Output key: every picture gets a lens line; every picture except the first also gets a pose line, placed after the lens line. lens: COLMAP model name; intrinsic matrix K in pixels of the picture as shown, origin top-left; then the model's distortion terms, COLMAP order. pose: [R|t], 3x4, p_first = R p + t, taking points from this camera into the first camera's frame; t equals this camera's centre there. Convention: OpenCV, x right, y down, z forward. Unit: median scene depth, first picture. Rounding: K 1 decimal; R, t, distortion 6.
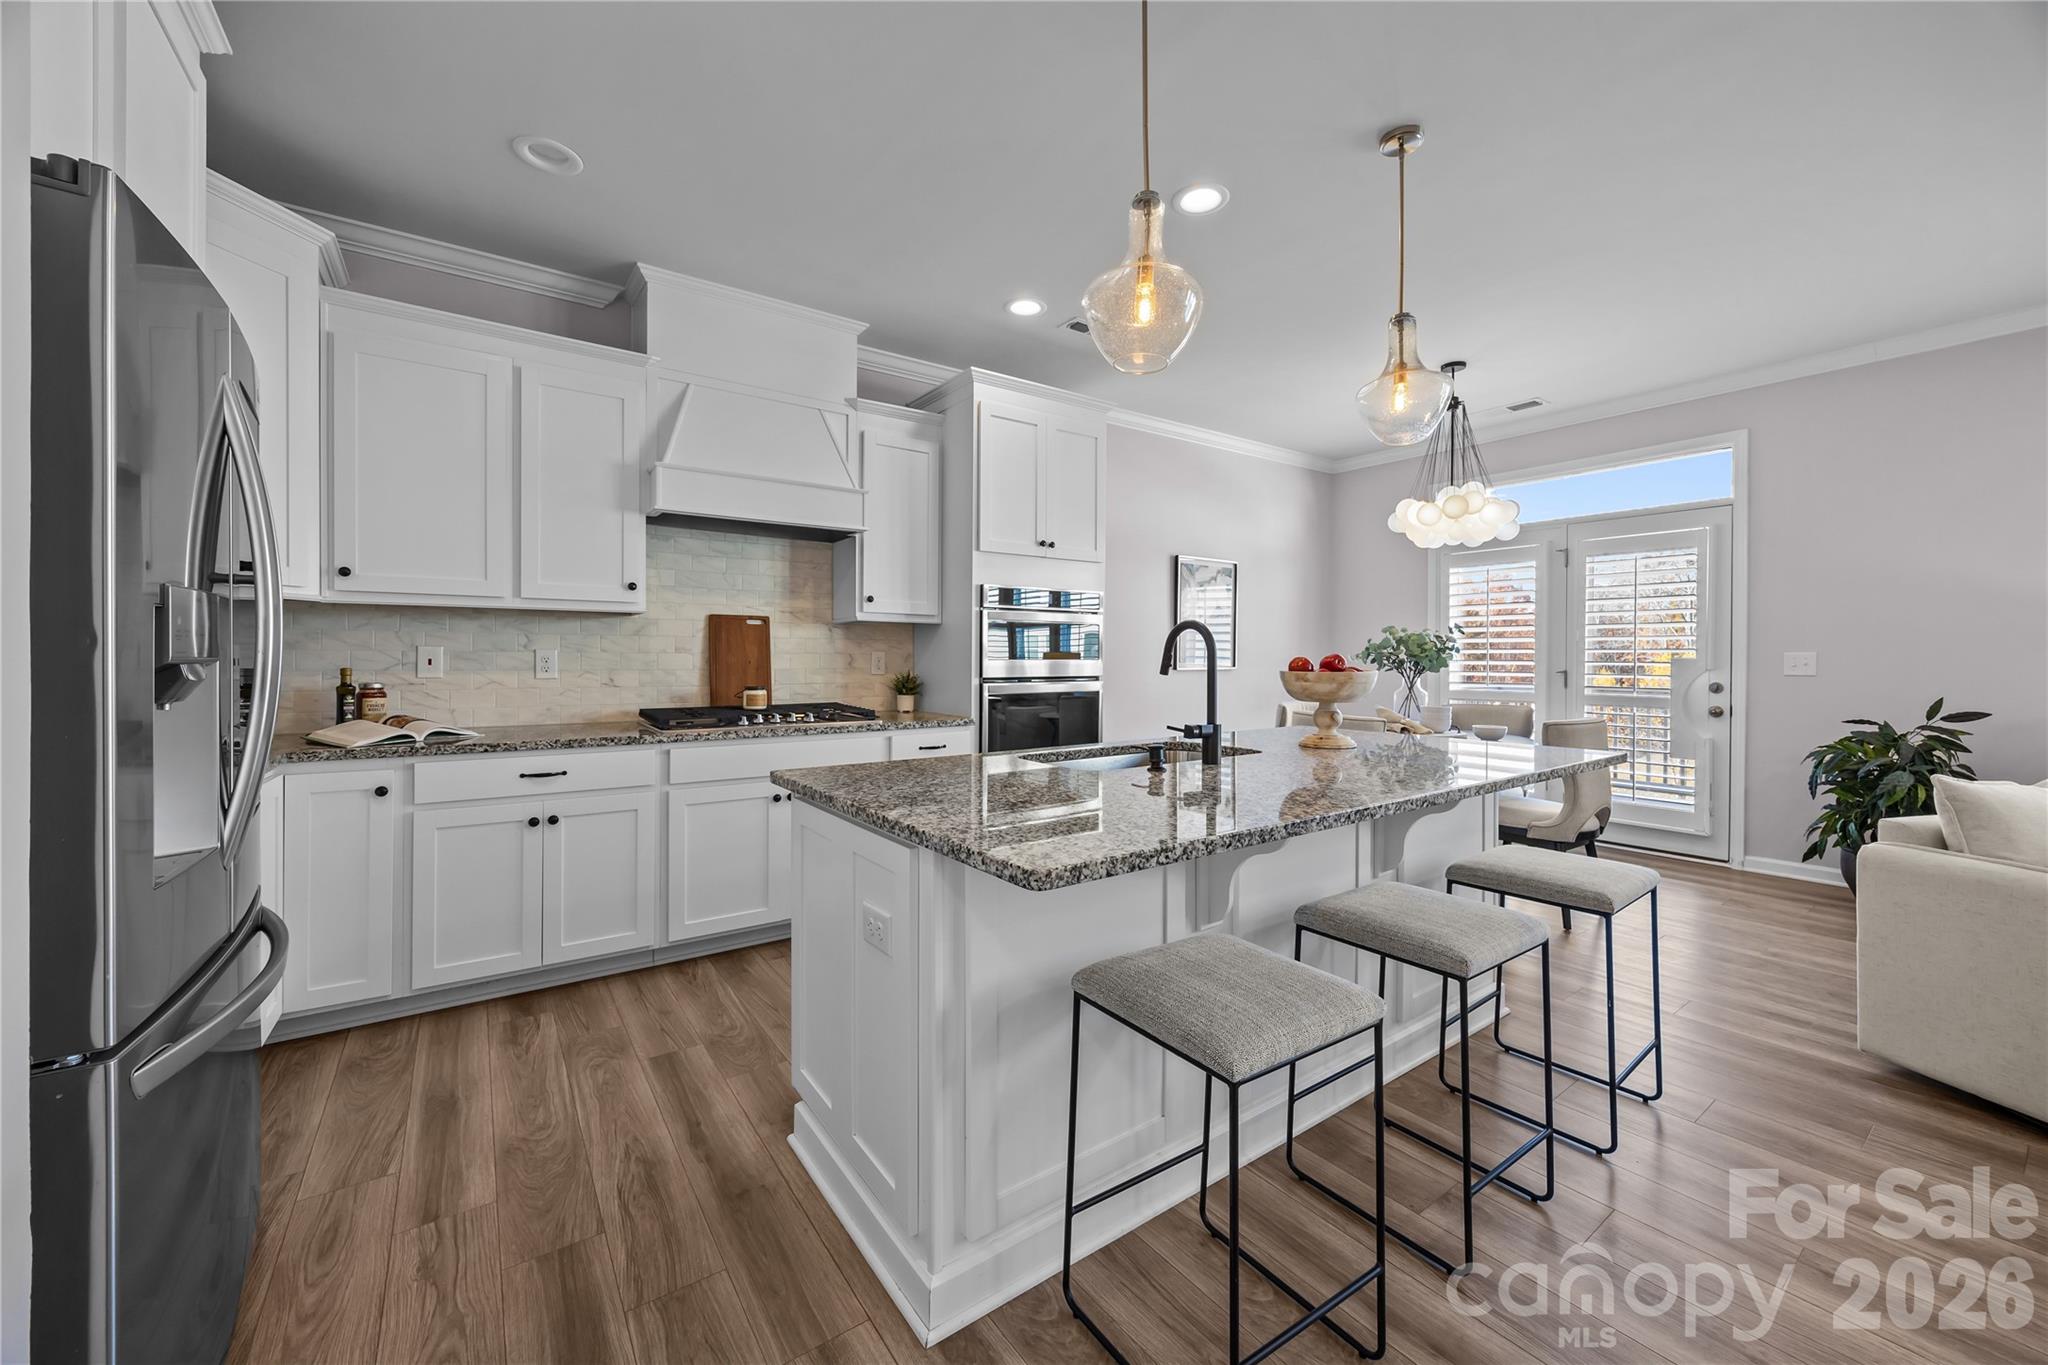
lens RADIAL K [[784.3, 0, 1020.4], [0, 784.3, 664.4], [0, 0, 1]] dist [-0.001402, -0.000252]
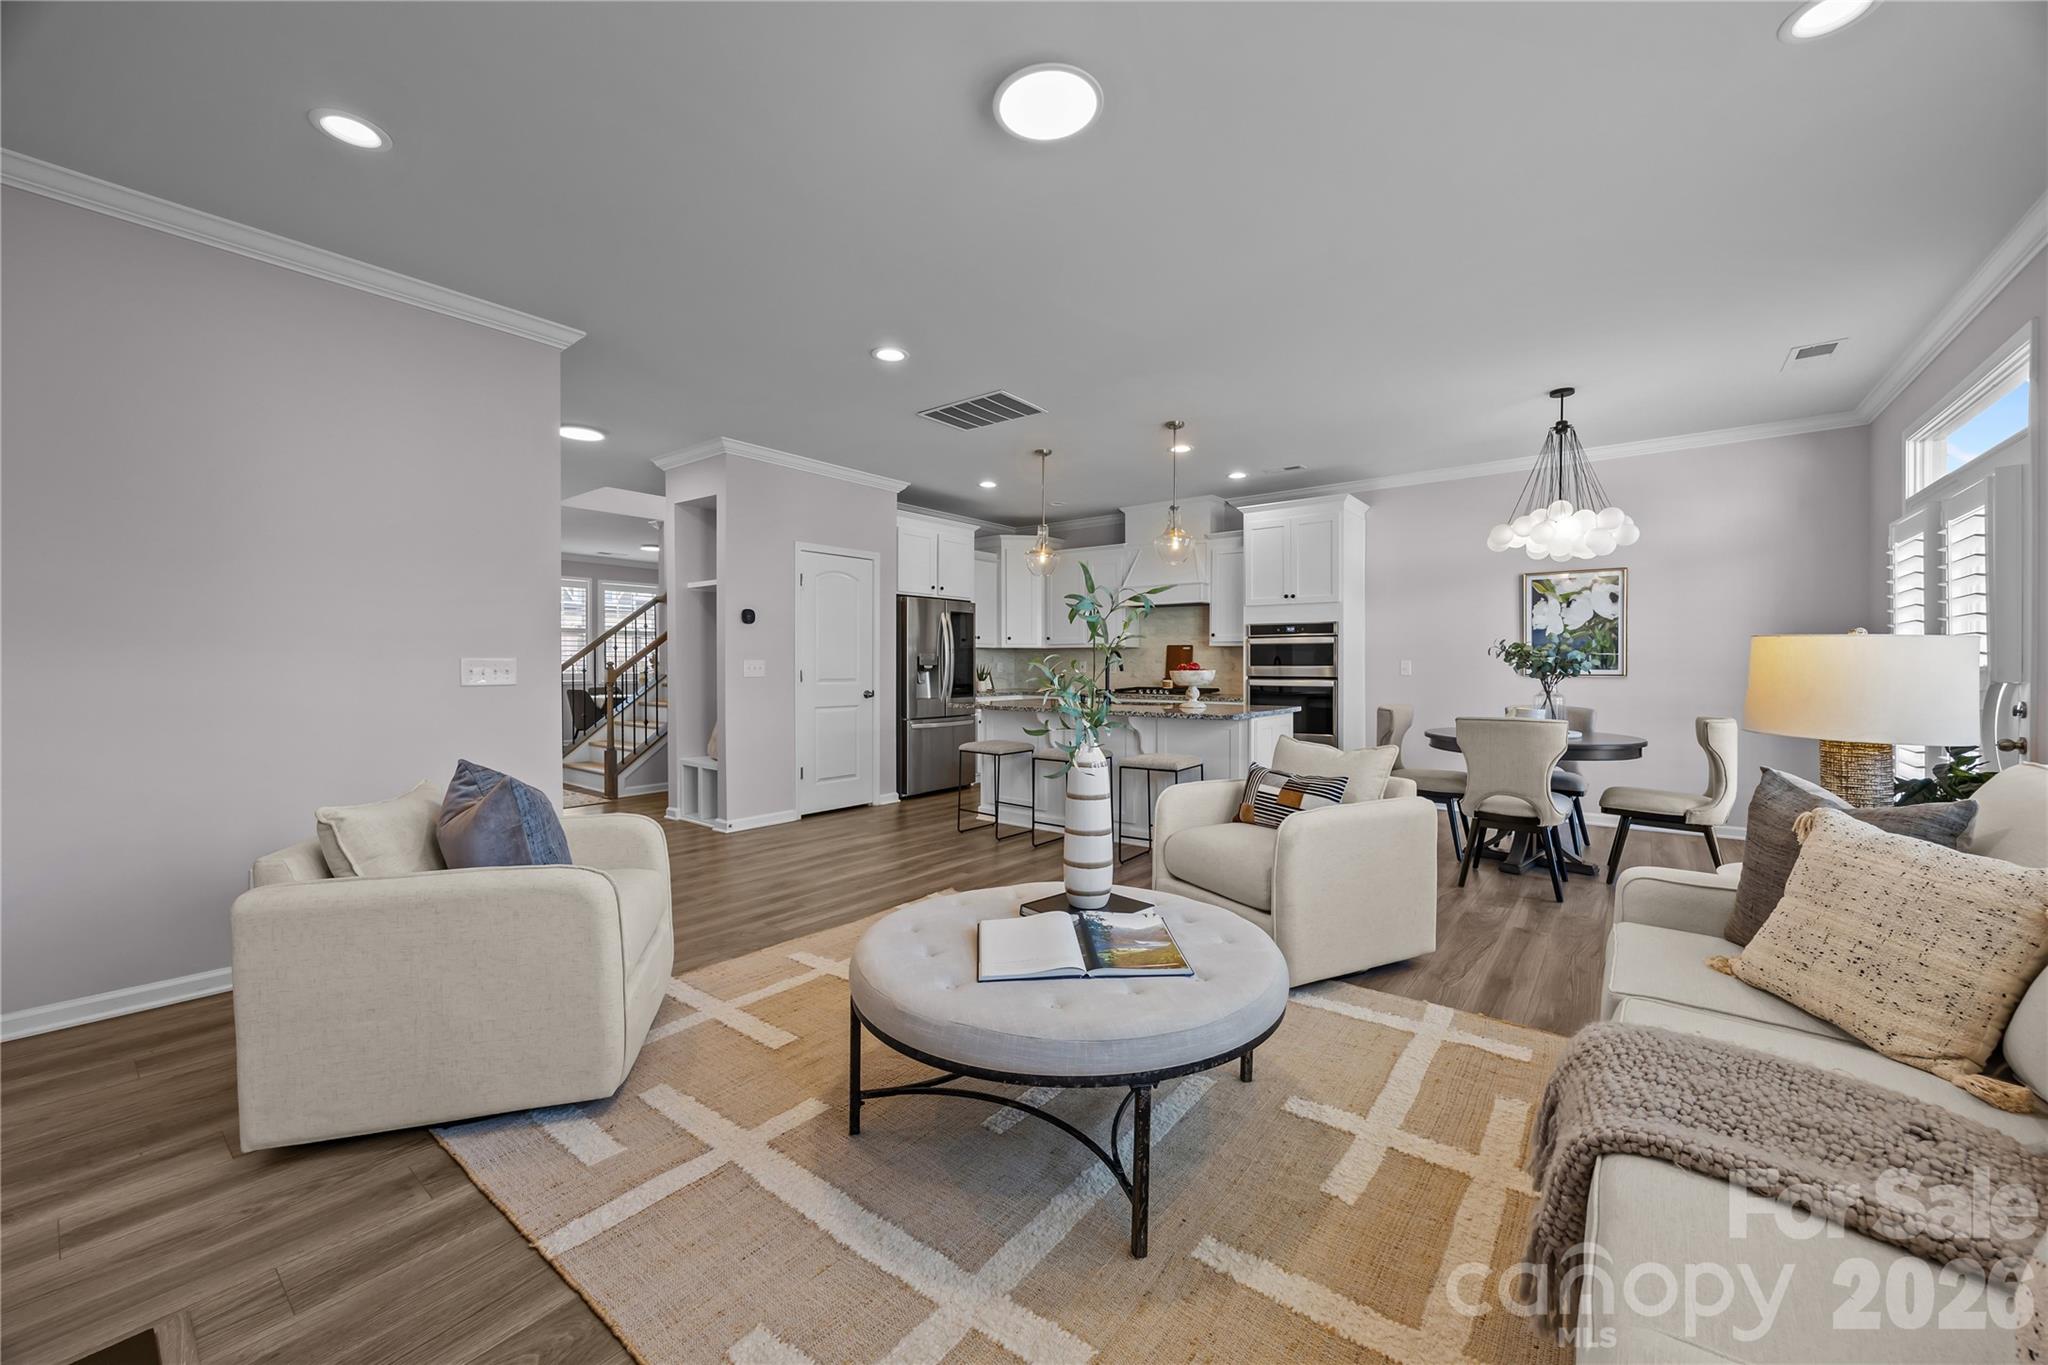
lens RADIAL K [[784.3, 0, 1033.1], [0, 784.3, 669.0], [0, 0, 1]] dist [-0.001402, -0.000252]
pose [[0.290579, 0.004807, -0.956839, 1.526983], [-0.008779, 0.999959, 0.002358, 0.000555], [0.956811, 0.007715, 0.290609, 0.004037]]
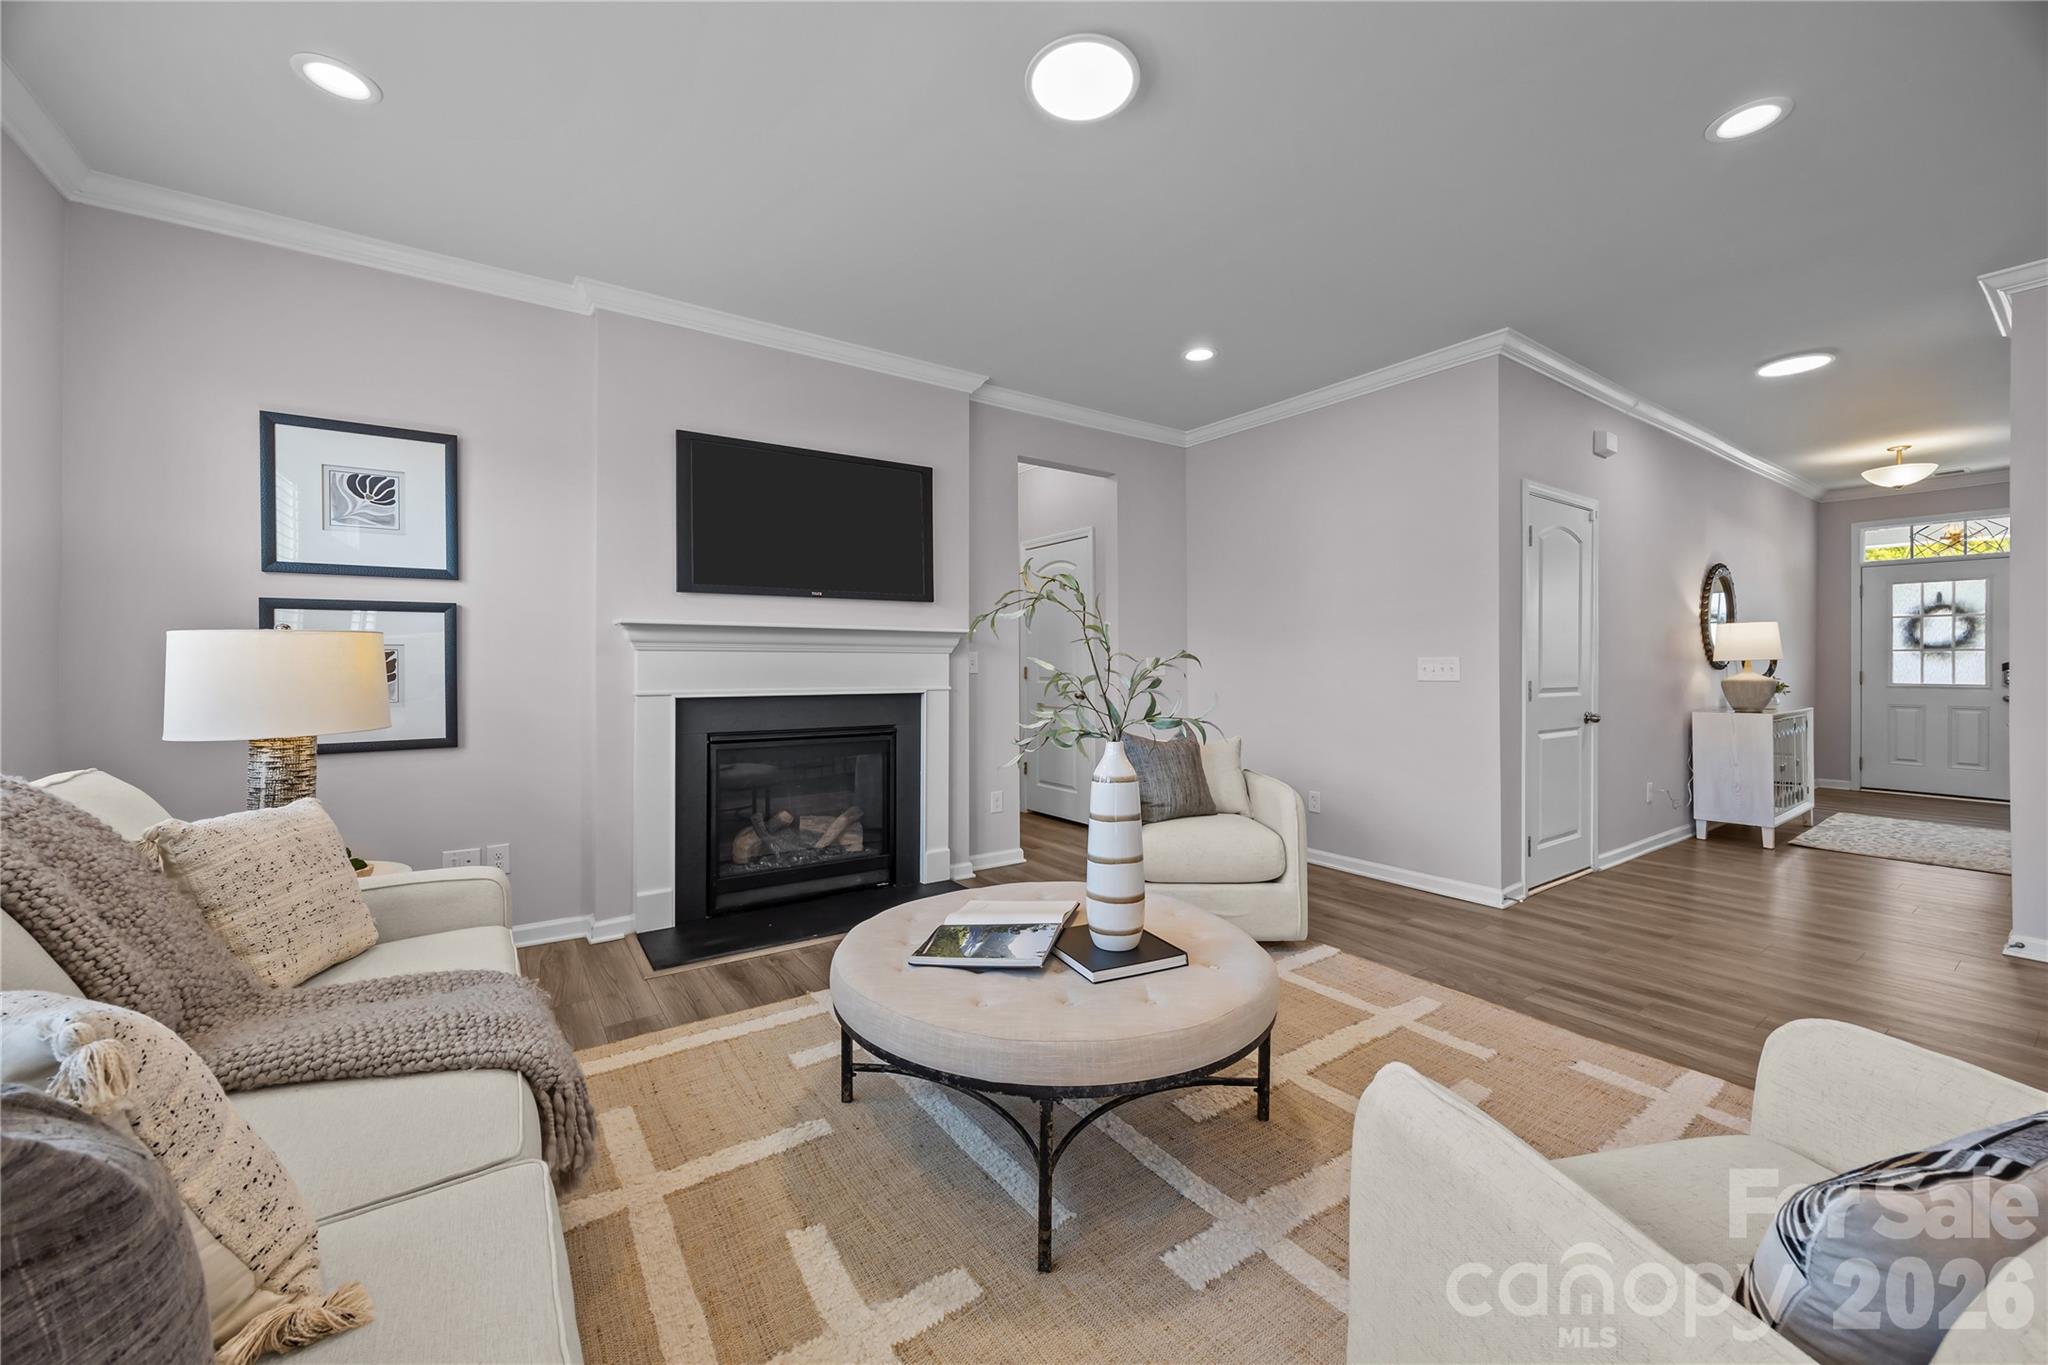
lens RADIAL K [[784.3, 0, 1023.9], [0, 784.3, 664.2], [0, 0, 1]] dist [-0.001402, -0.000252]
pose [[-0.999876, 0.000351, 0.015739, 1.011753], [0.000478, 0.999967, 0.008107, -0.005086], [-0.015736, 0.008114, -0.999843, 0.737782]]
